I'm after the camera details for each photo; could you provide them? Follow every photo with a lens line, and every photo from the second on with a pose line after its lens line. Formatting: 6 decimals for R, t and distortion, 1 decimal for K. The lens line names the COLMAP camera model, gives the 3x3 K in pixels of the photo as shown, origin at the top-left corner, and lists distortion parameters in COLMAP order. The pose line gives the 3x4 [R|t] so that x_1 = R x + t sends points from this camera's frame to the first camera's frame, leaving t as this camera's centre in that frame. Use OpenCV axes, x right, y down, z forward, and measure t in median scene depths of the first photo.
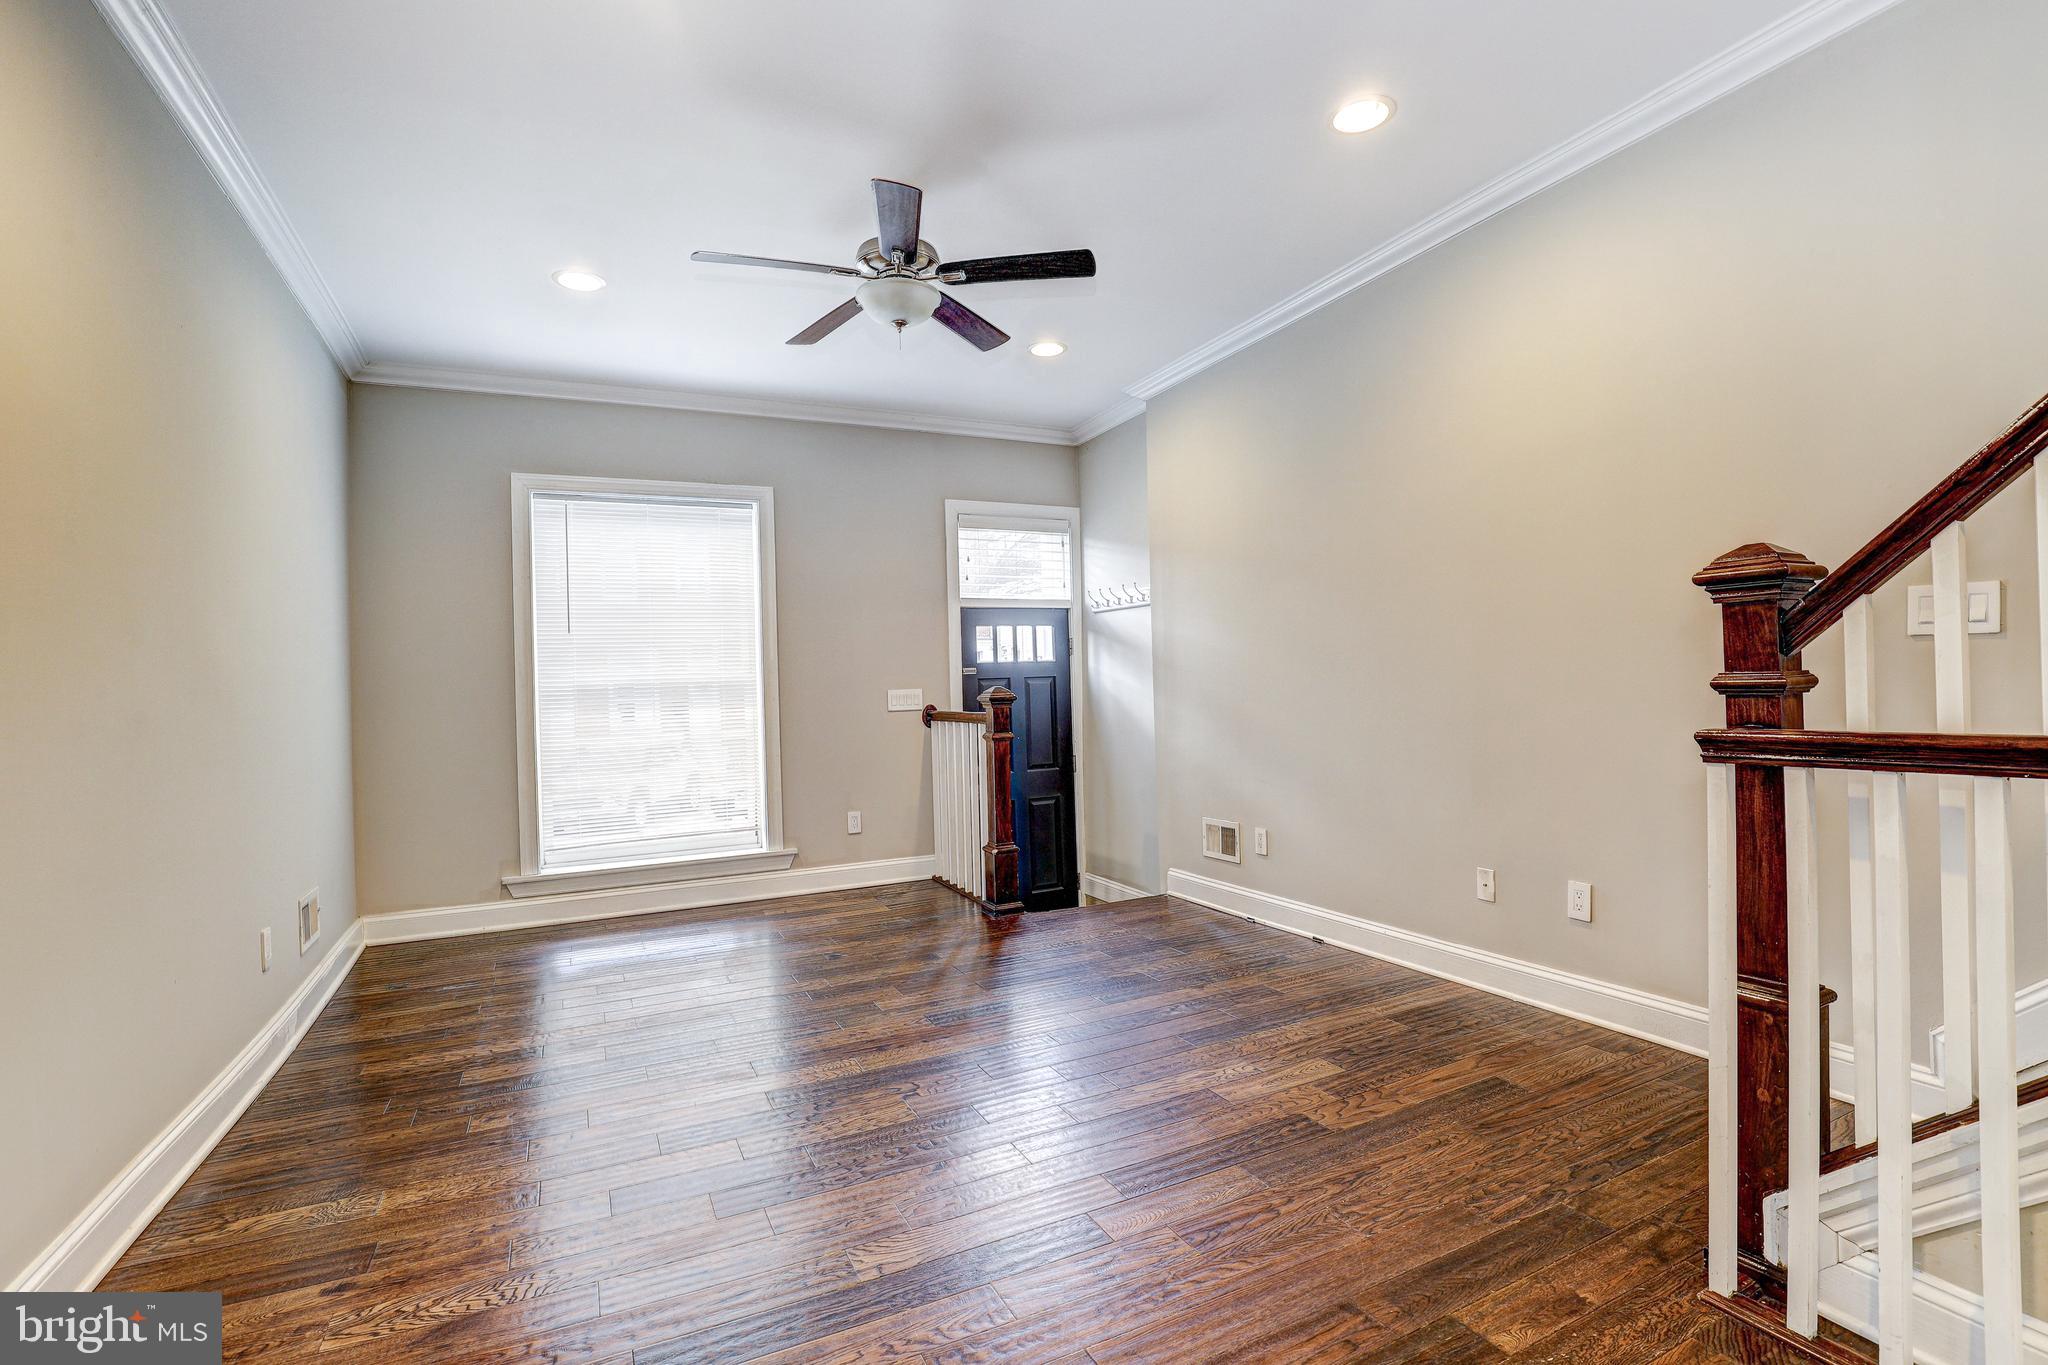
lens RADIAL K [[947.5, 0, 1014.7], [0, 947.5, 677.2], [0, 0, 1]] dist [-0.030693, 0.007094]
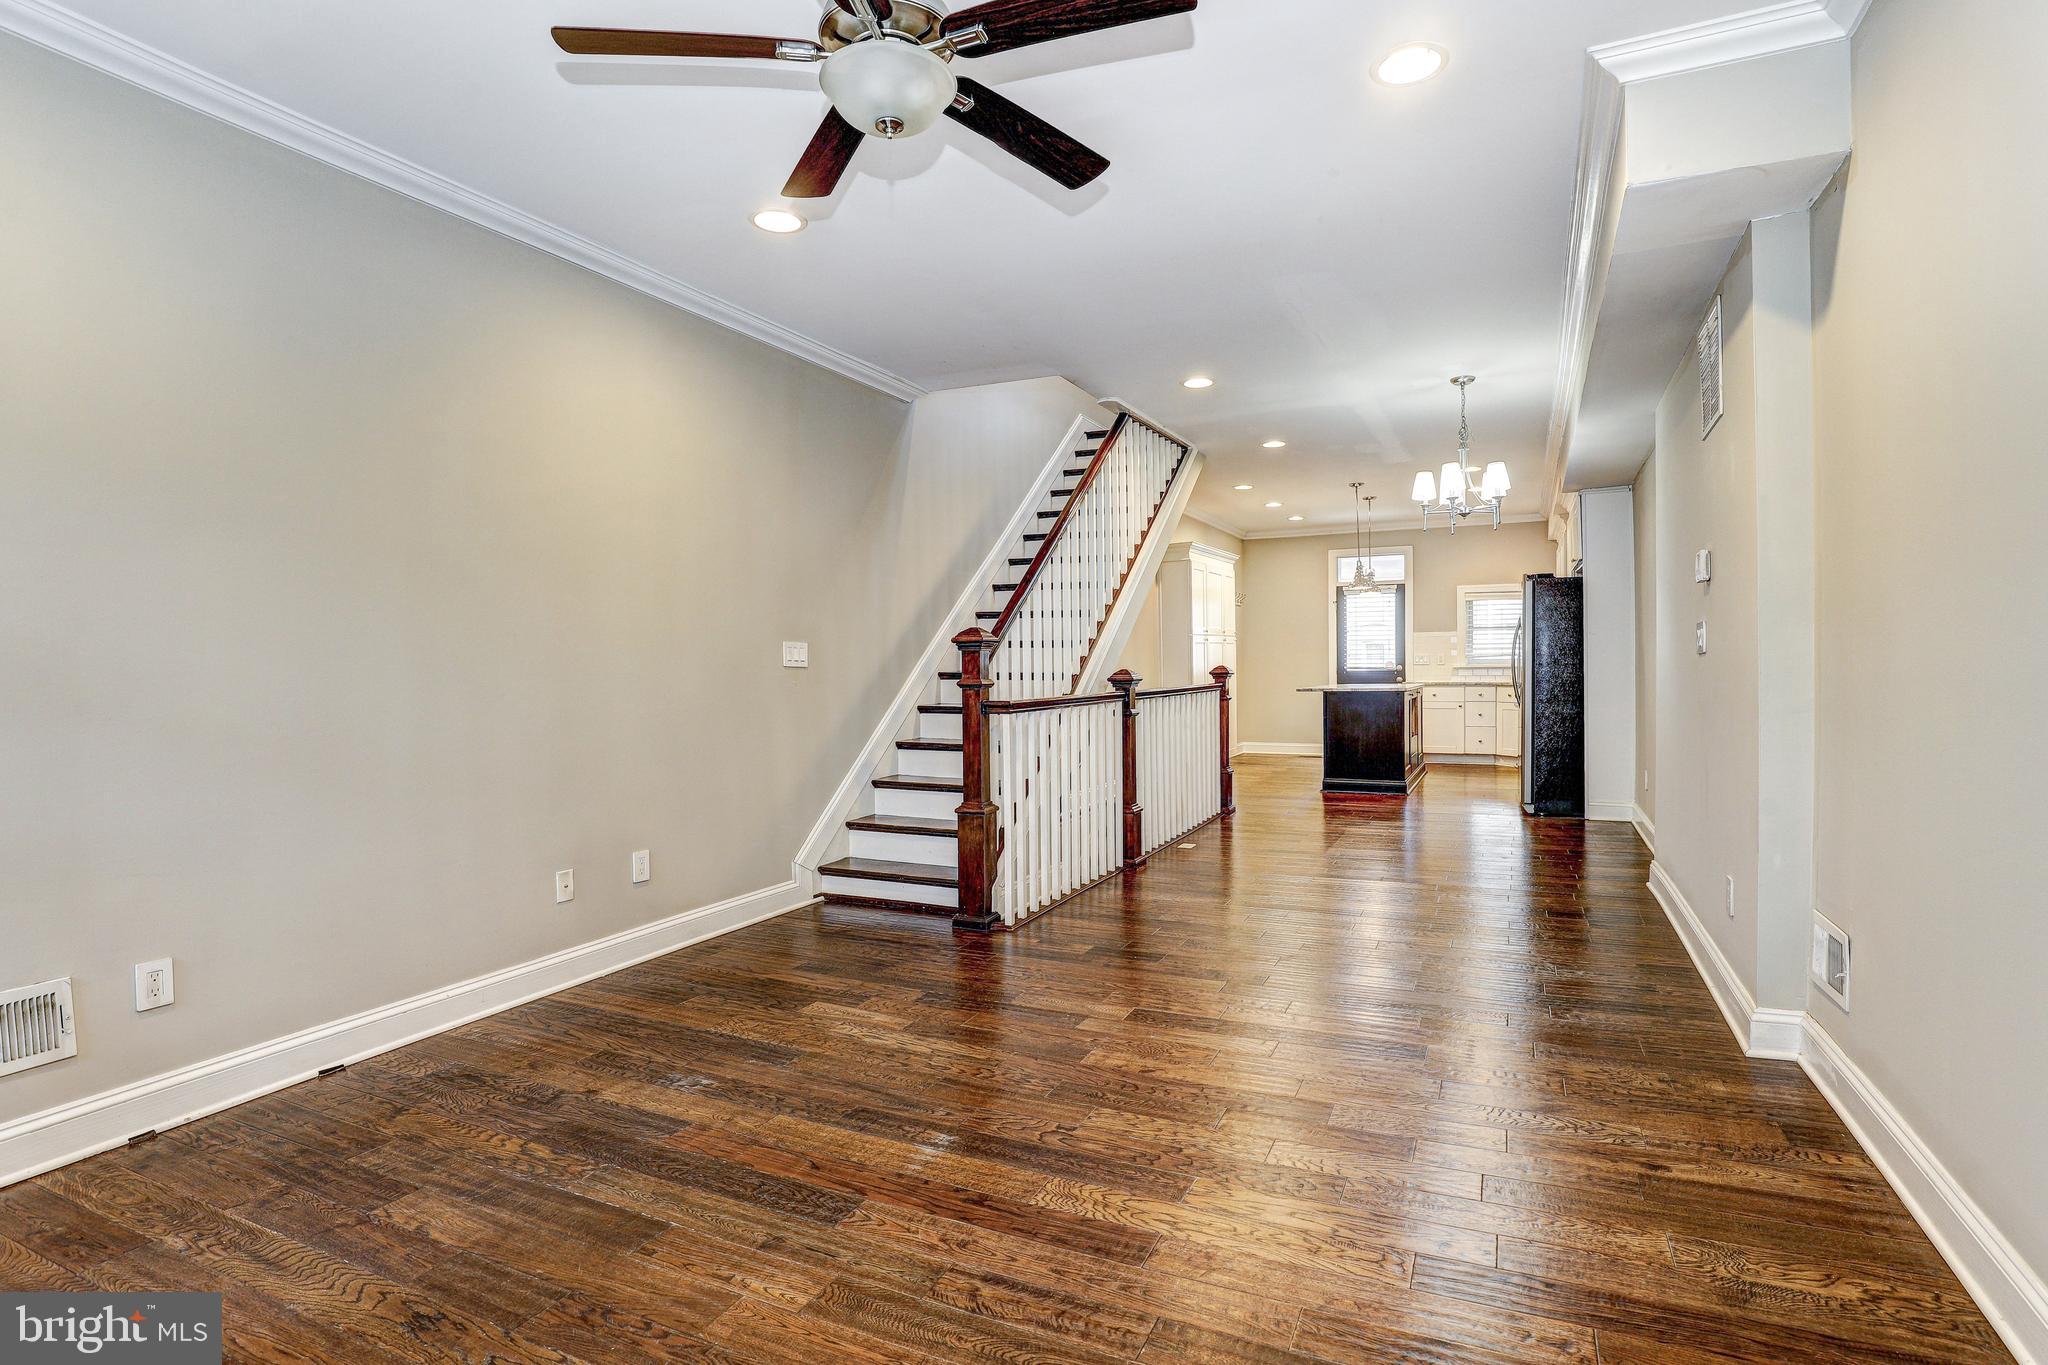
lens RADIAL K [[947.5, 0, 992.9], [0, 947.5, 687.0], [0, 0, 1]] dist [-0.030693, 0.007094]
pose [[-0.588005, 0.026436, 0.808425, -0.491311], [0.025010, 0.999582, -0.014496, 0.021595], [-0.808470, 0.011695, -0.588421, 0.962756]]
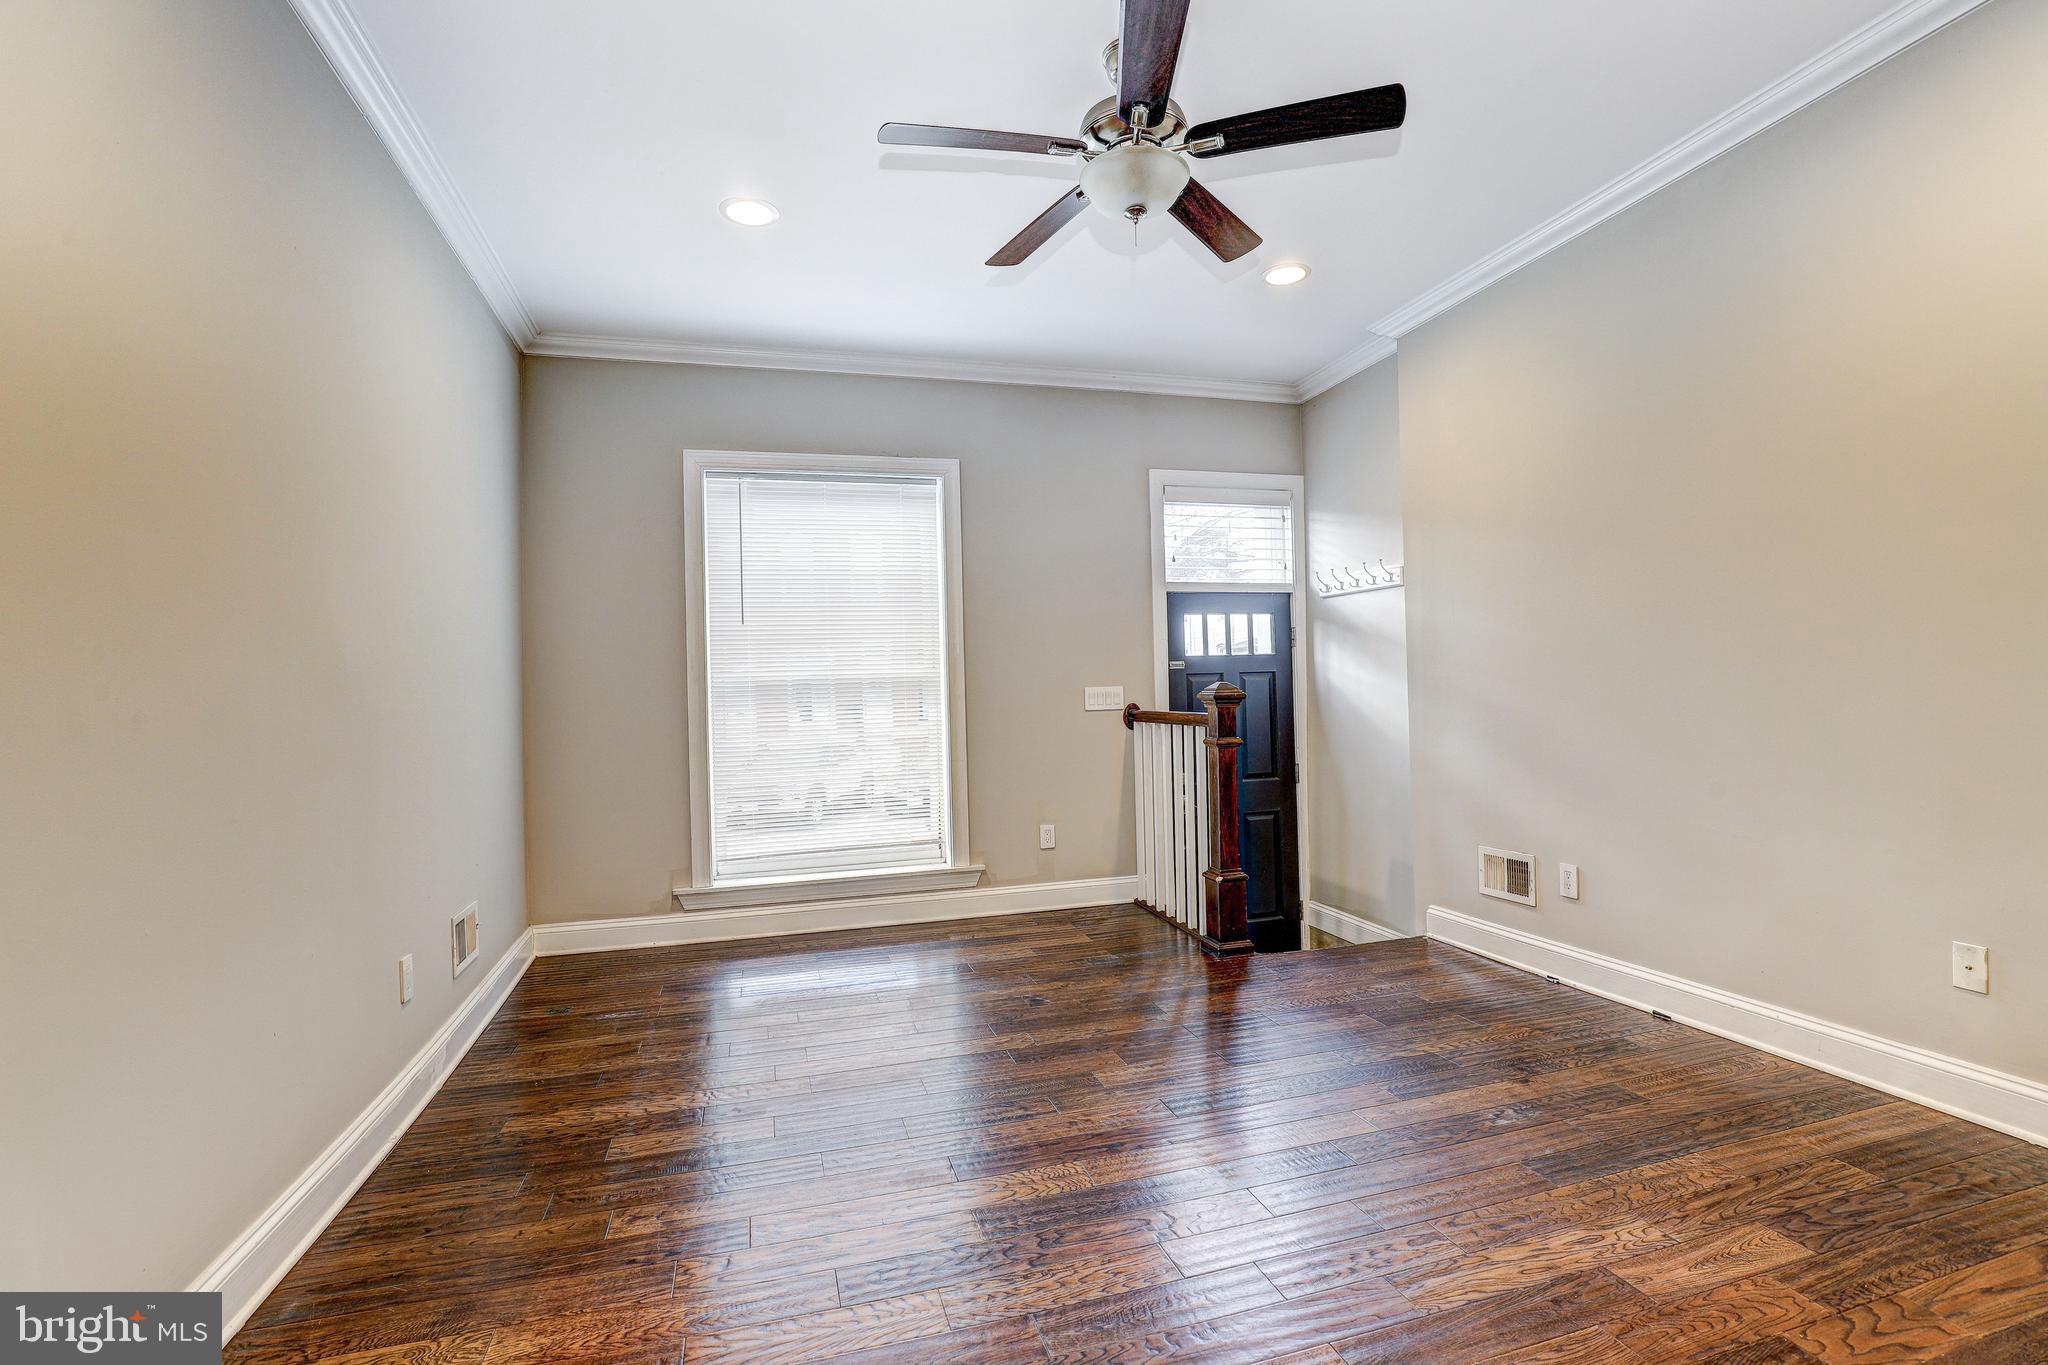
lens RADIAL K [[947.5, 0, 1009.6], [0, 947.5, 676.8], [0, 0, 1]] dist [-0.030693, 0.007094]
pose [[0.984336, 0.002254, -0.176290, -0.062217], [-0.002281, 0.999997, 0.000054, 0.005520], [0.176290, 0.000349, 0.984338, 0.157698]]
